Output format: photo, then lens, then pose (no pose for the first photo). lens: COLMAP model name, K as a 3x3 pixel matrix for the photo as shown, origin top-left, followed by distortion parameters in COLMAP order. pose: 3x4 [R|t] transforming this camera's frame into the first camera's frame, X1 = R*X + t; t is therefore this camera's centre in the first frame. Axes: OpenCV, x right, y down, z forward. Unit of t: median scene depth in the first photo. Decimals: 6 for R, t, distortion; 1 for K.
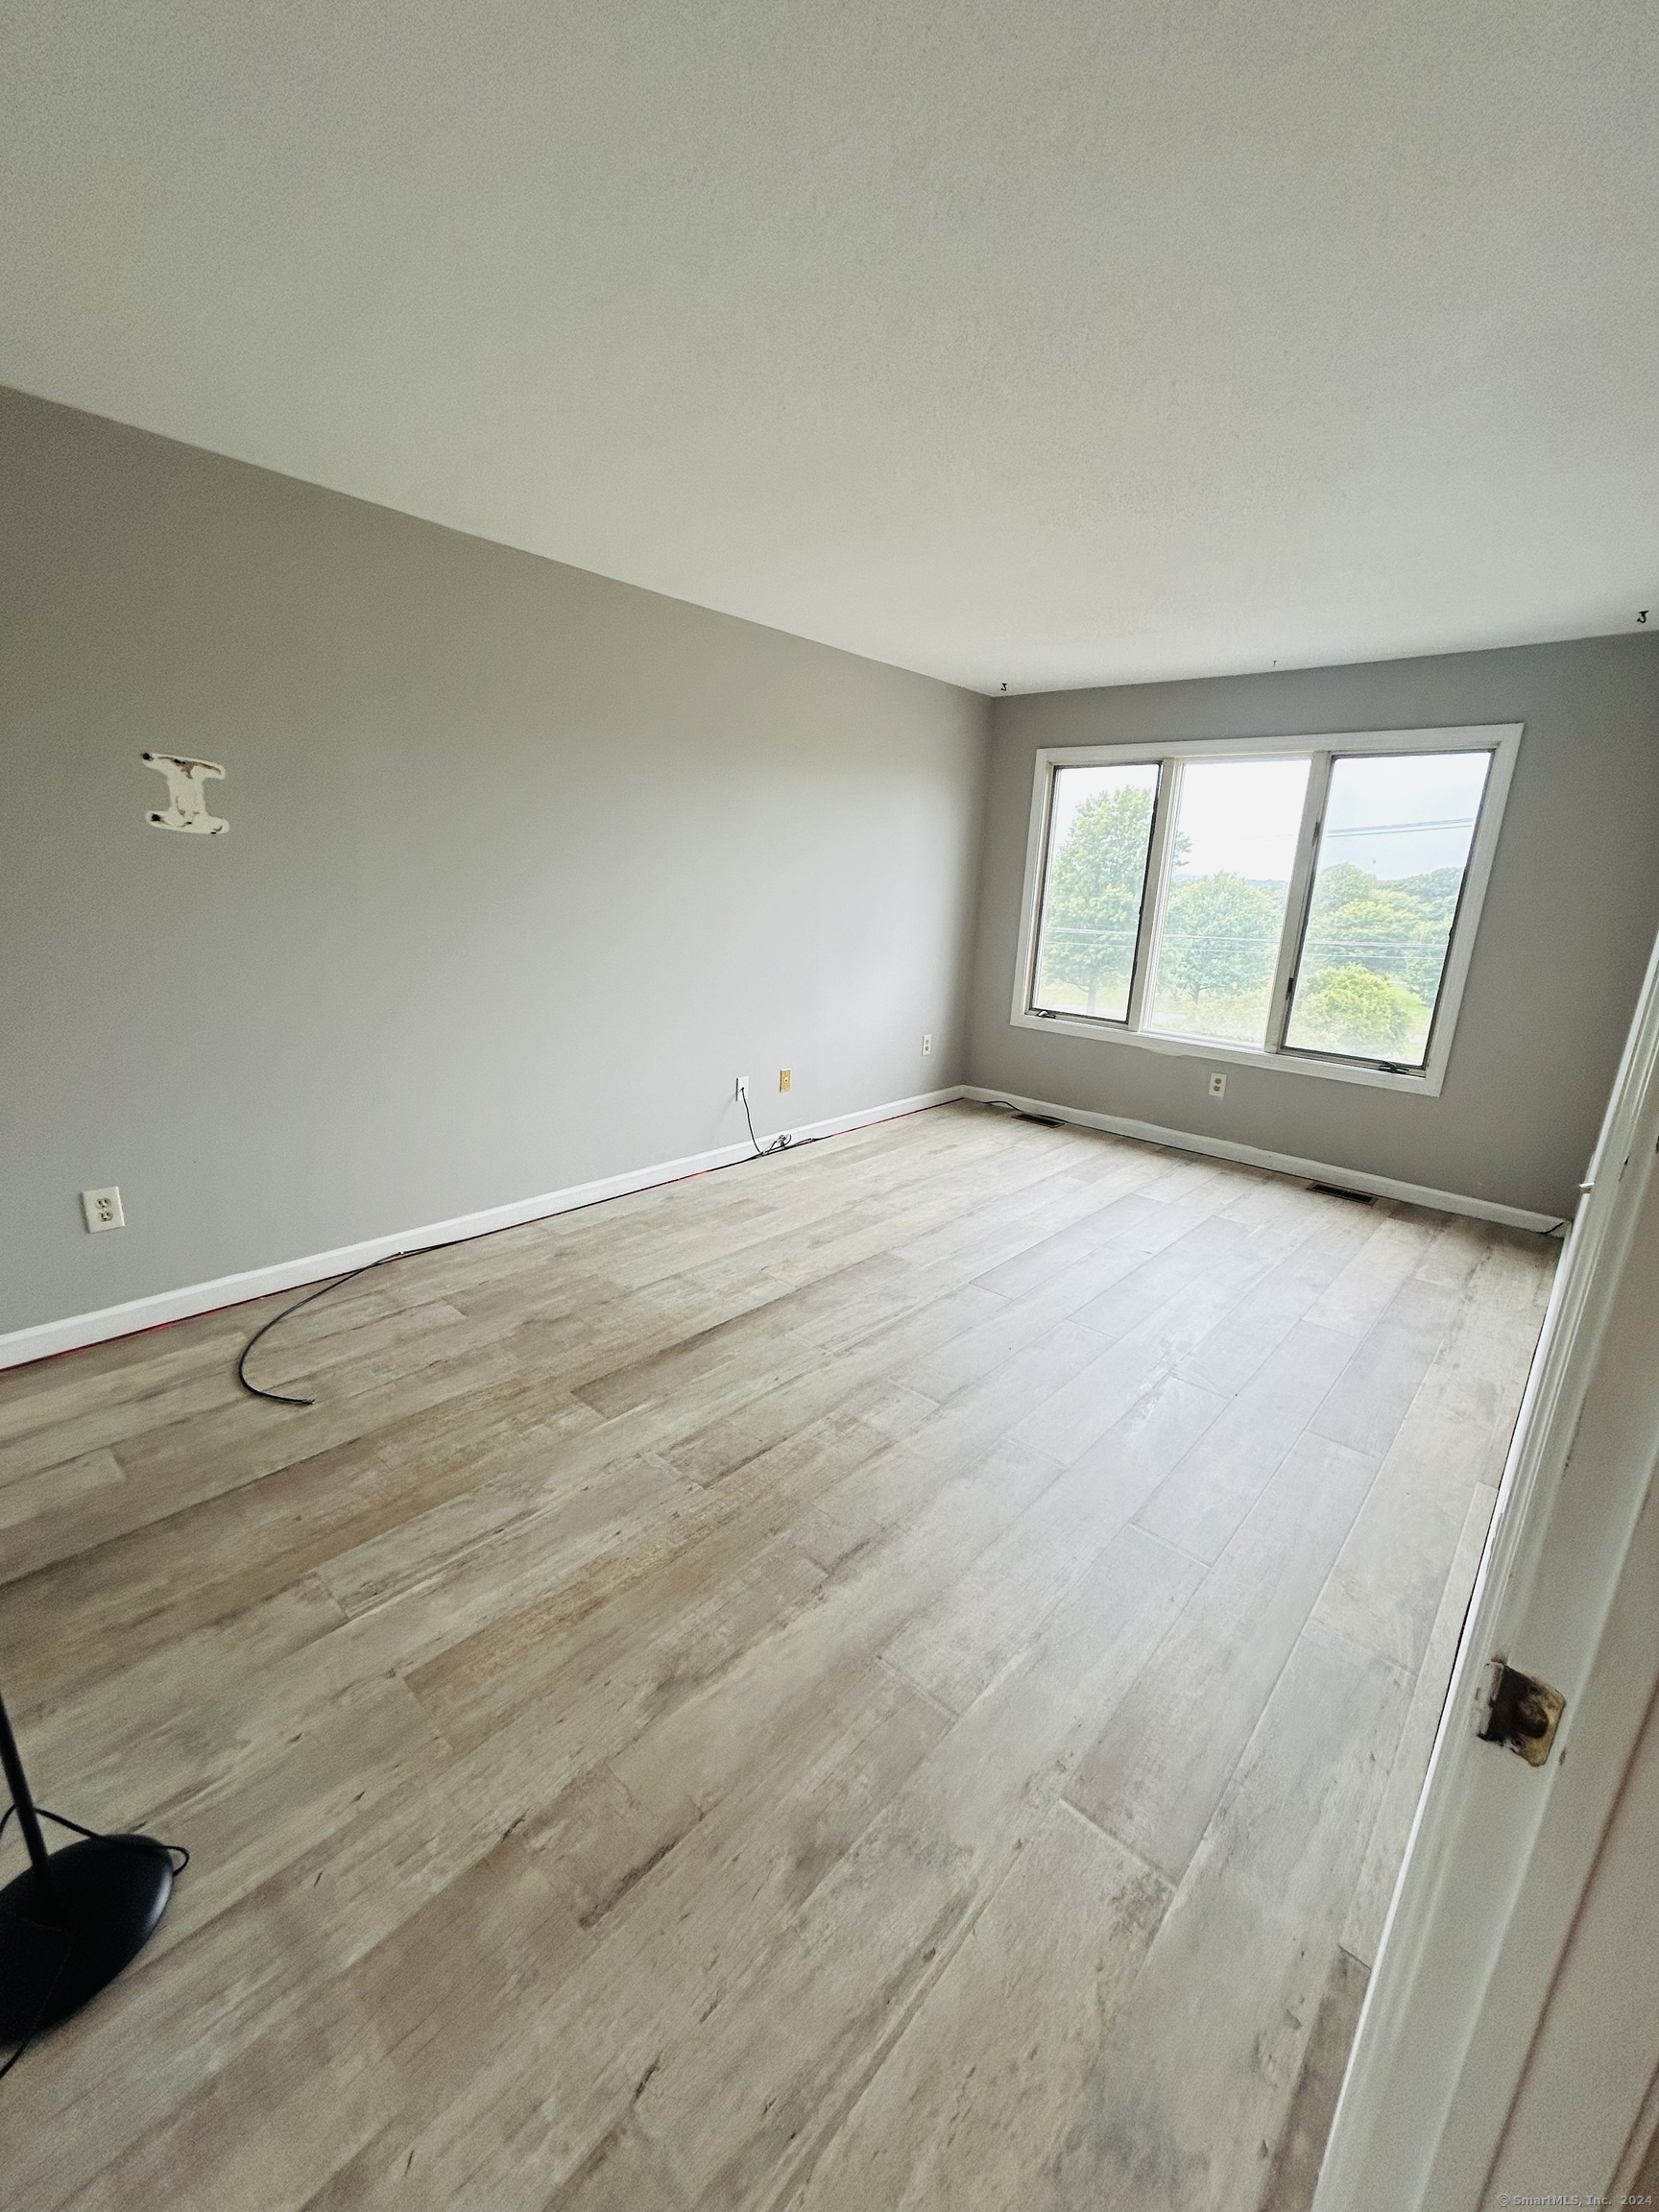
lens RADIAL K [[893.6, 0, 830.1], [0, 893.6, 1110.3], [0, 0, 1]] dist [0.002579, 0.000598]
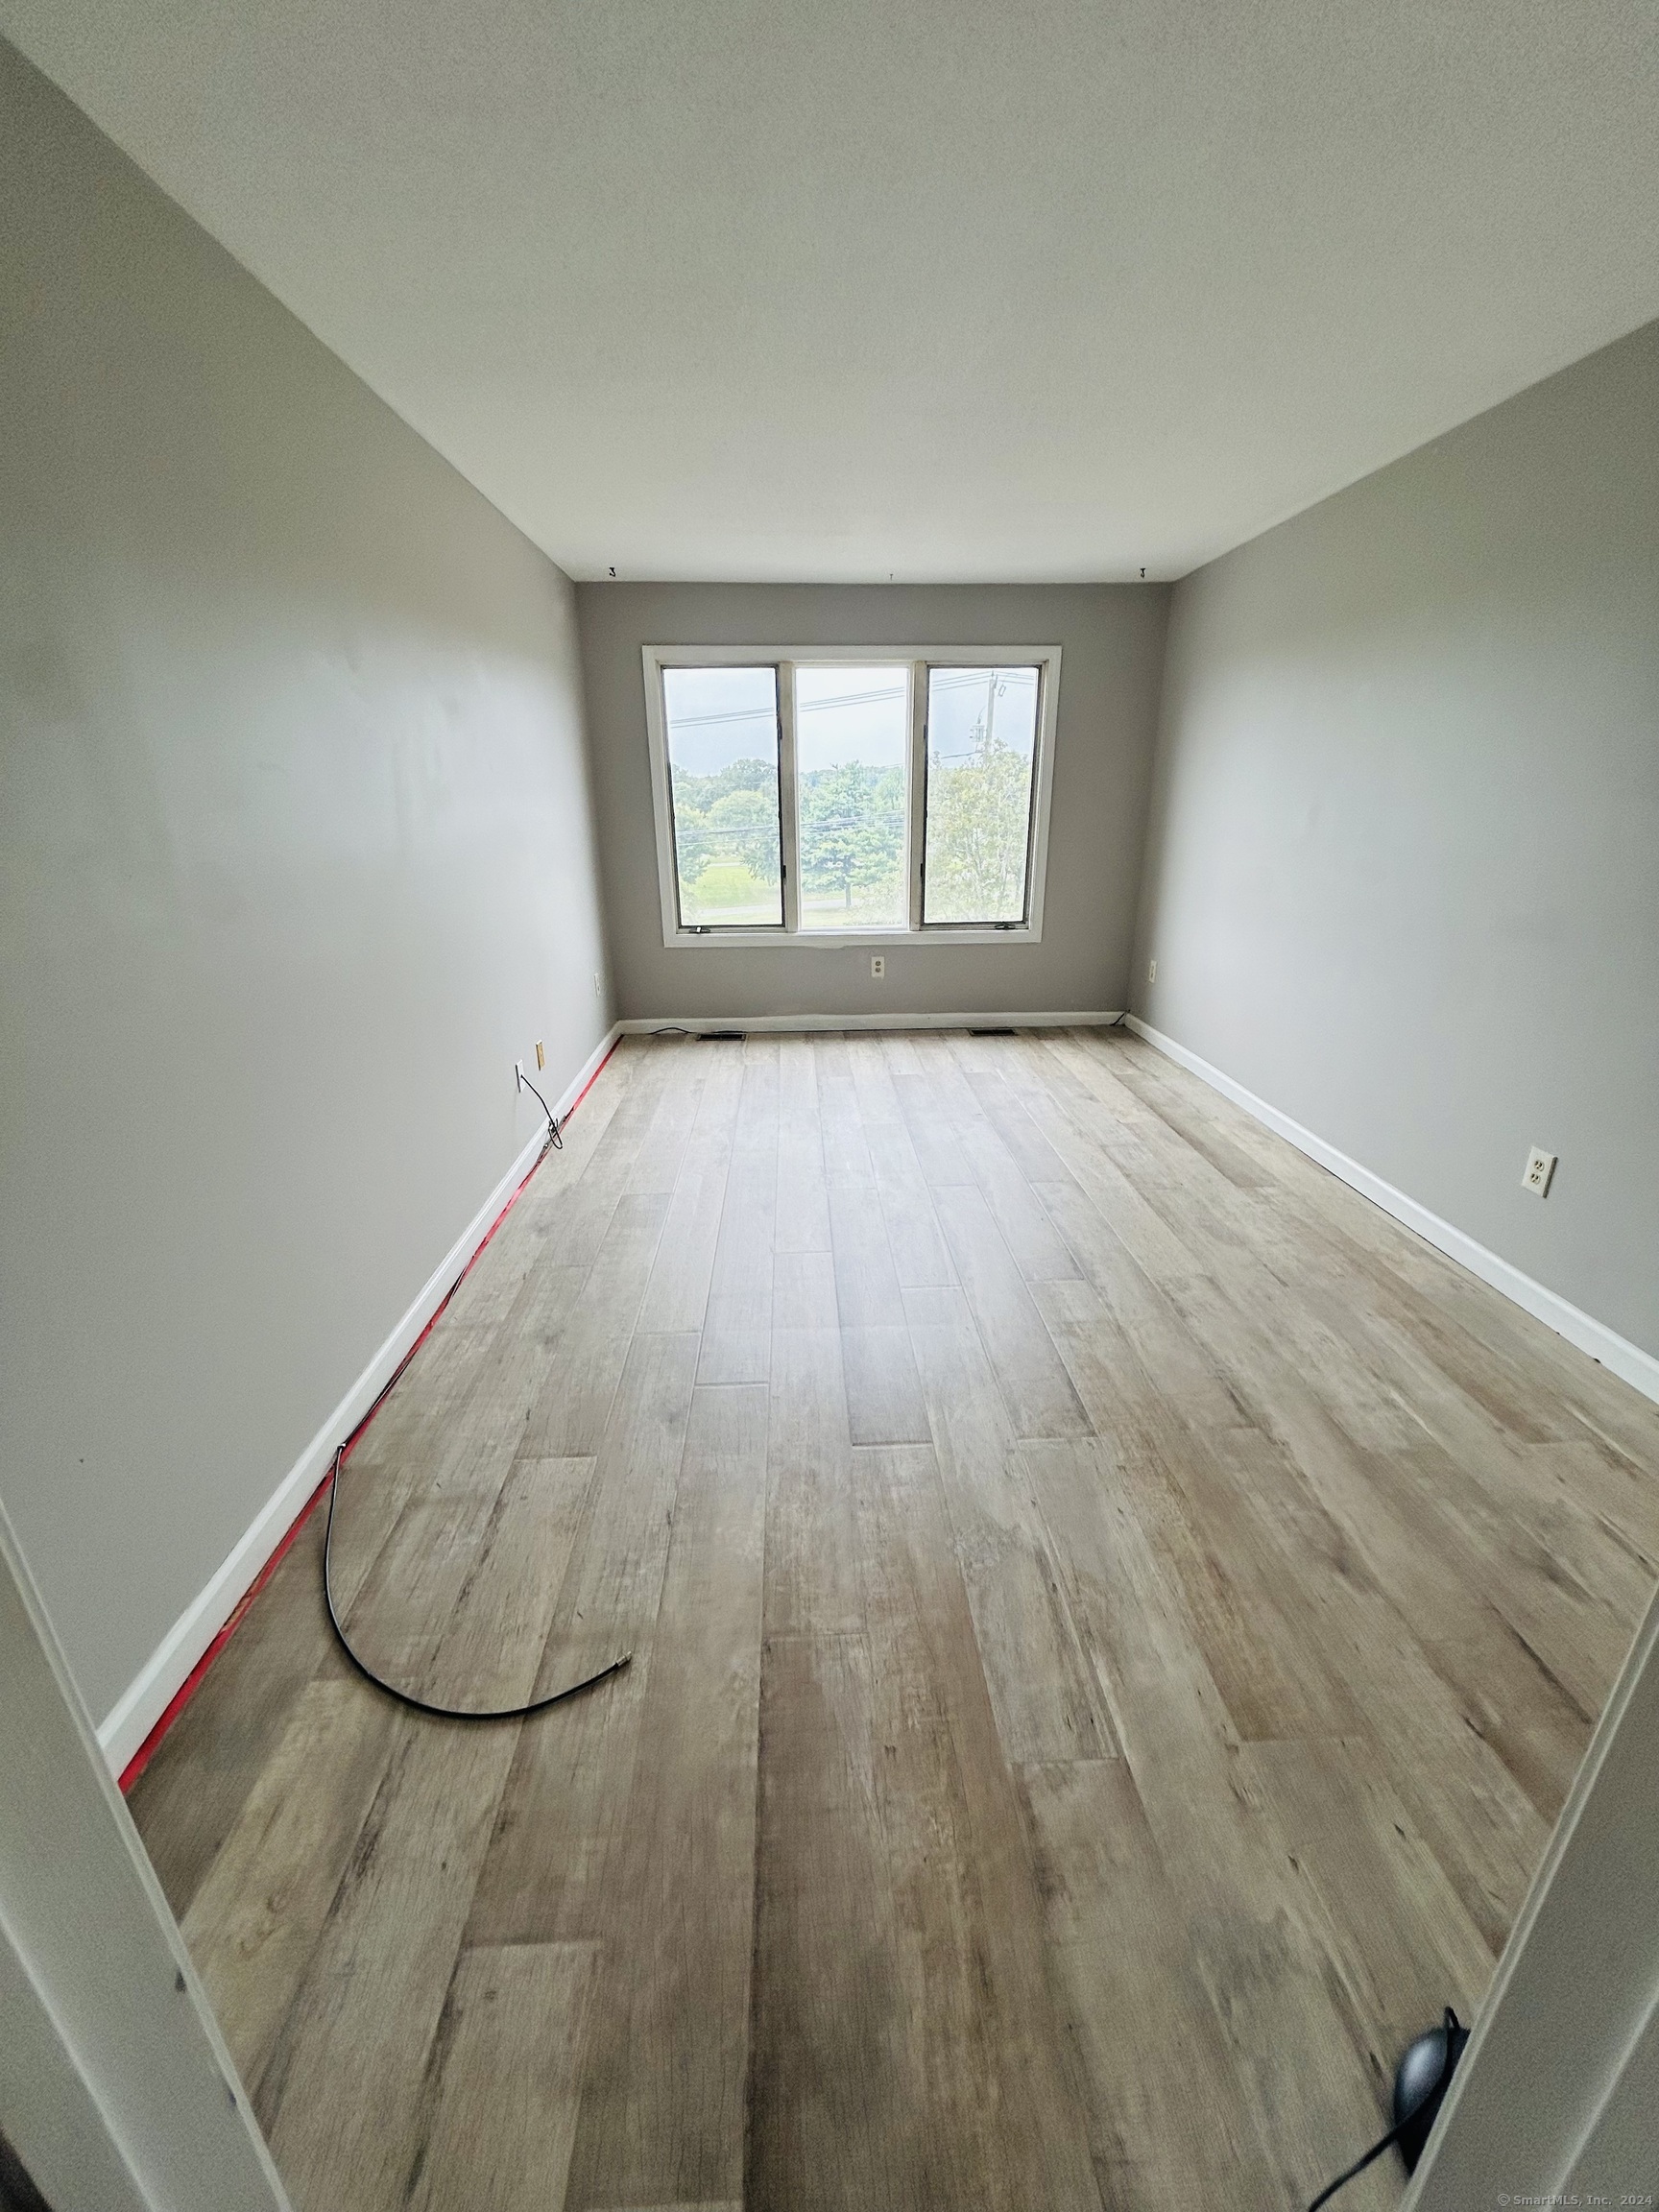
lens RADIAL K [[893.6, 0, 830.1], [0, 893.6, 1110.3], [0, 0, 1]] dist [0.002579, 0.000598]
pose [[0.712239, -0.285553, 0.641230, -0.786113], [0.221378, 0.958273, 0.180845, -0.146772], [-0.666114, 0.013150, 0.745734, 0.408344]]
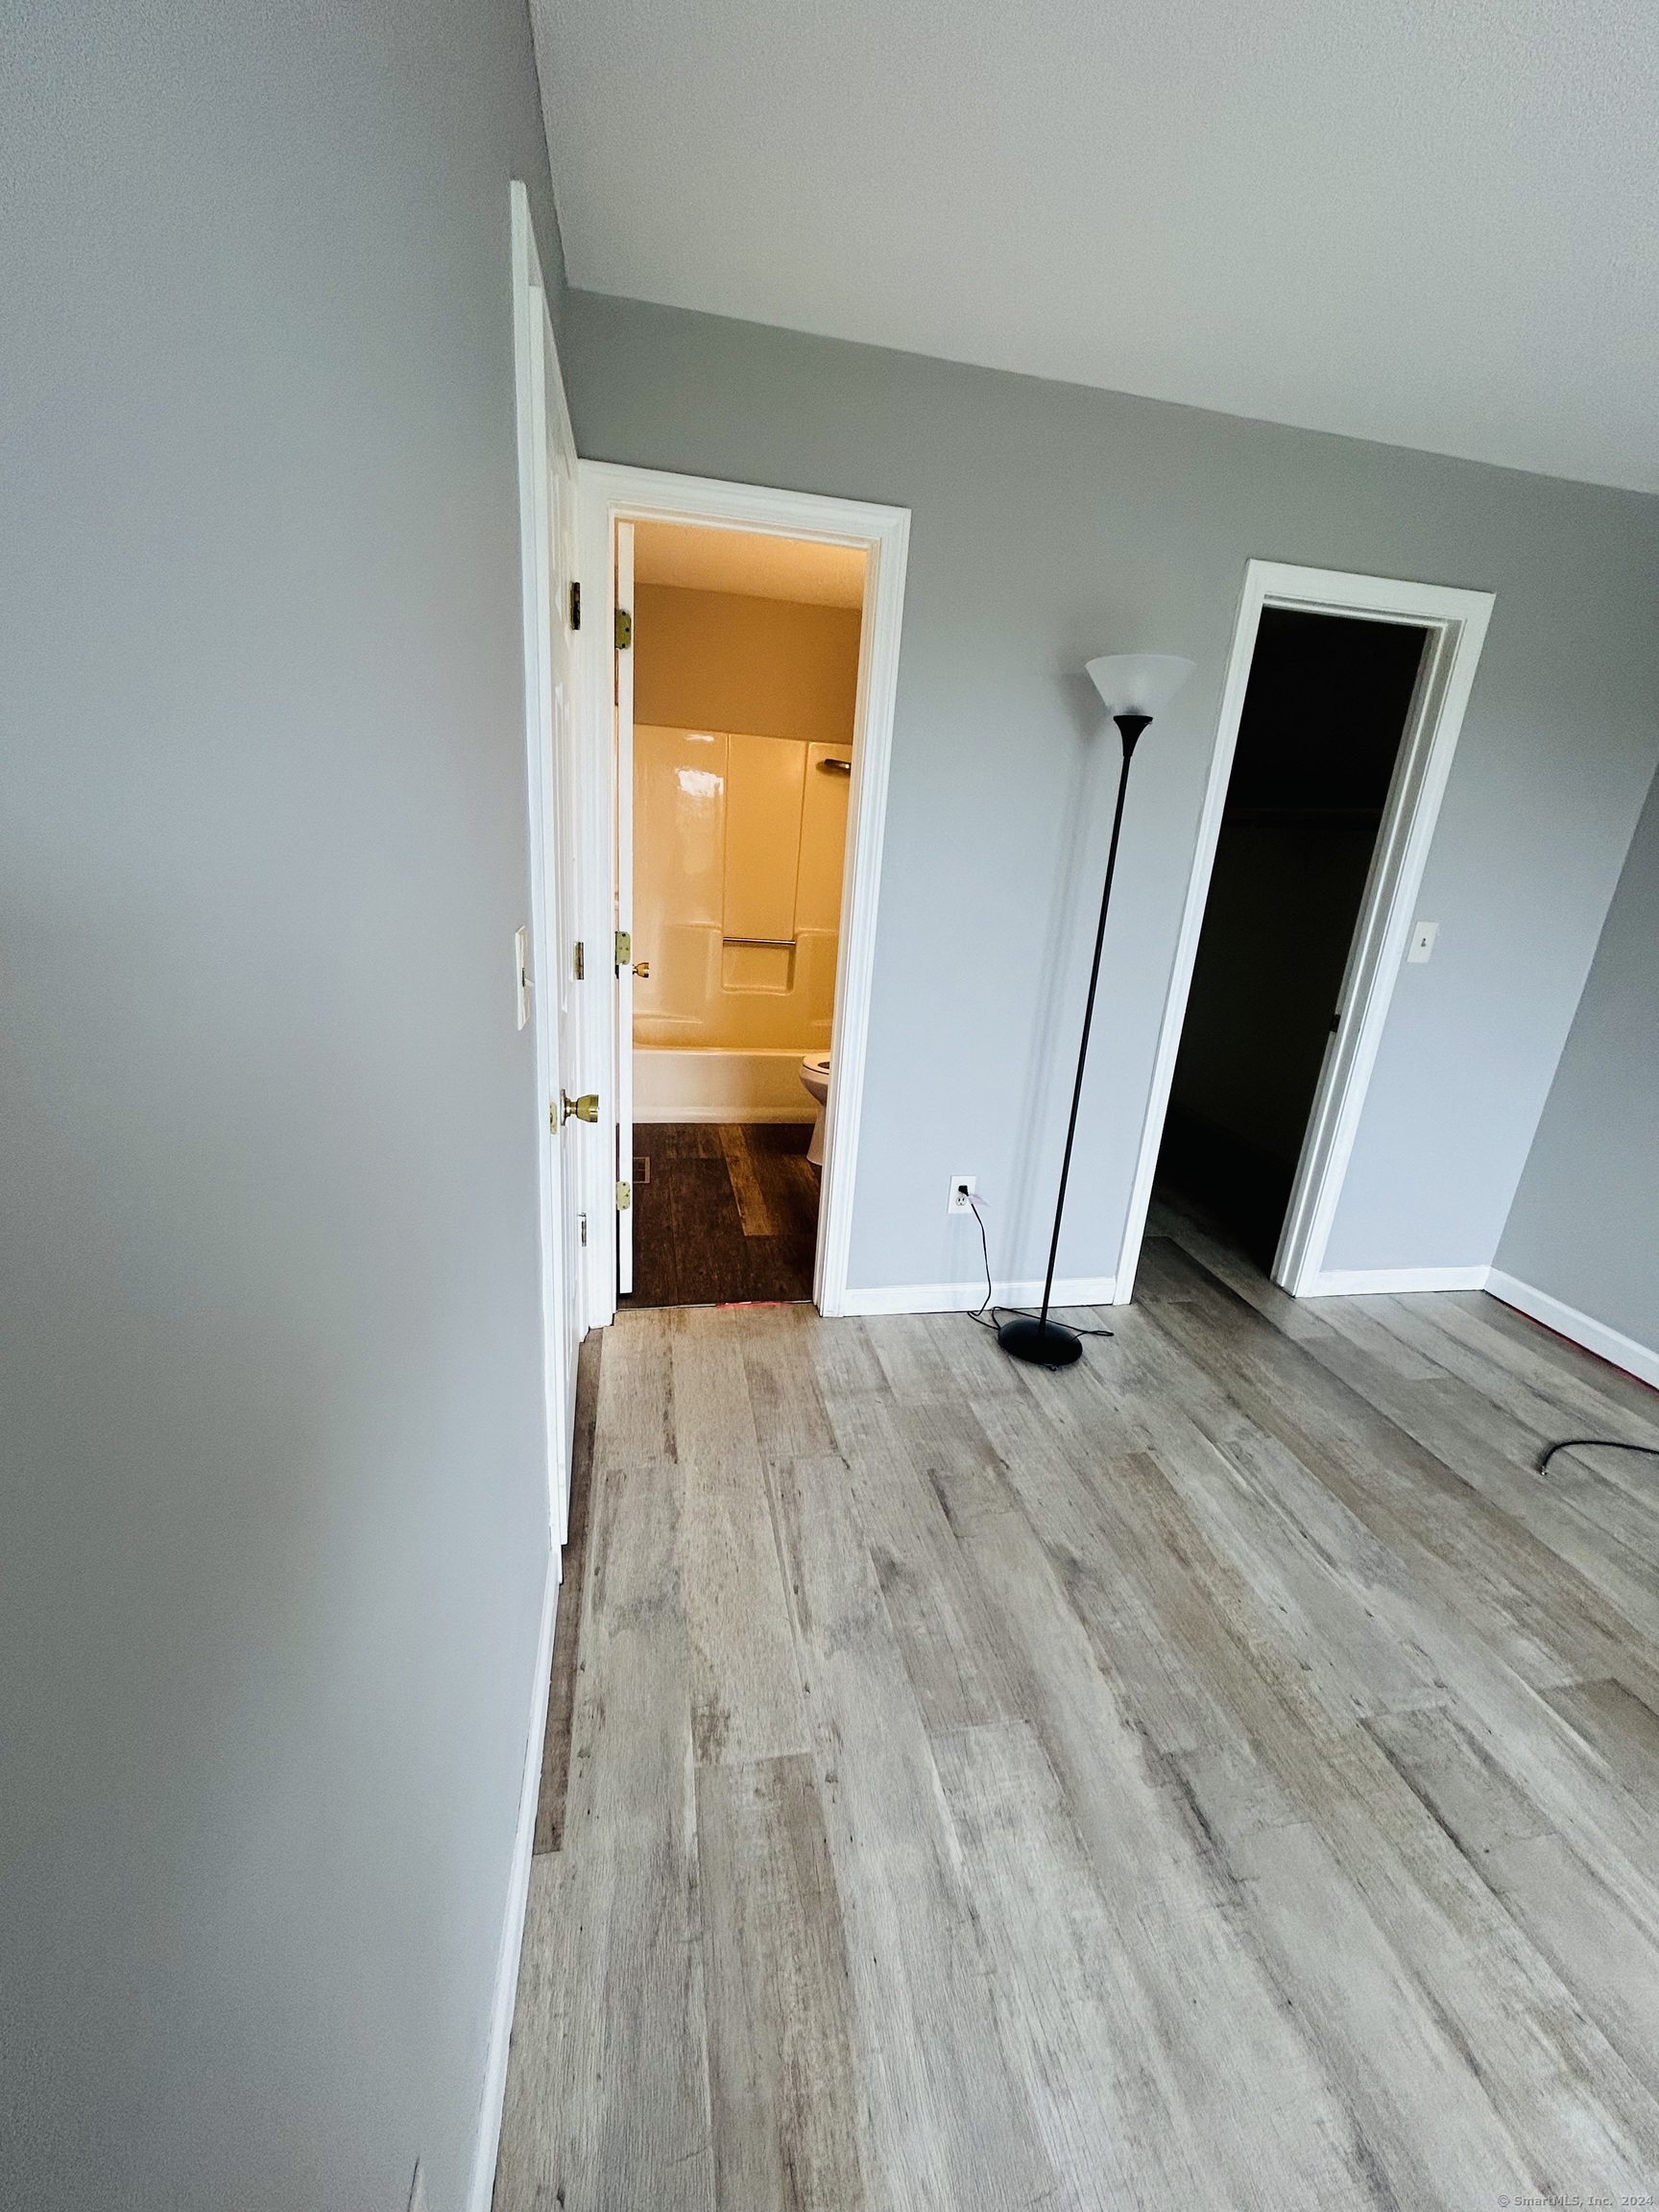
lens RADIAL K [[893.6, 0, 830.1], [0, 893.6, 1110.3], [0, 0, 1]] dist [0.002579, 0.000598]
pose [[-0.593803, 0.165585, -0.787388, 0.562884], [-0.298492, 0.863431, 0.406682, -0.169655], [0.747195, 0.476518, -0.463282, 0.694753]]
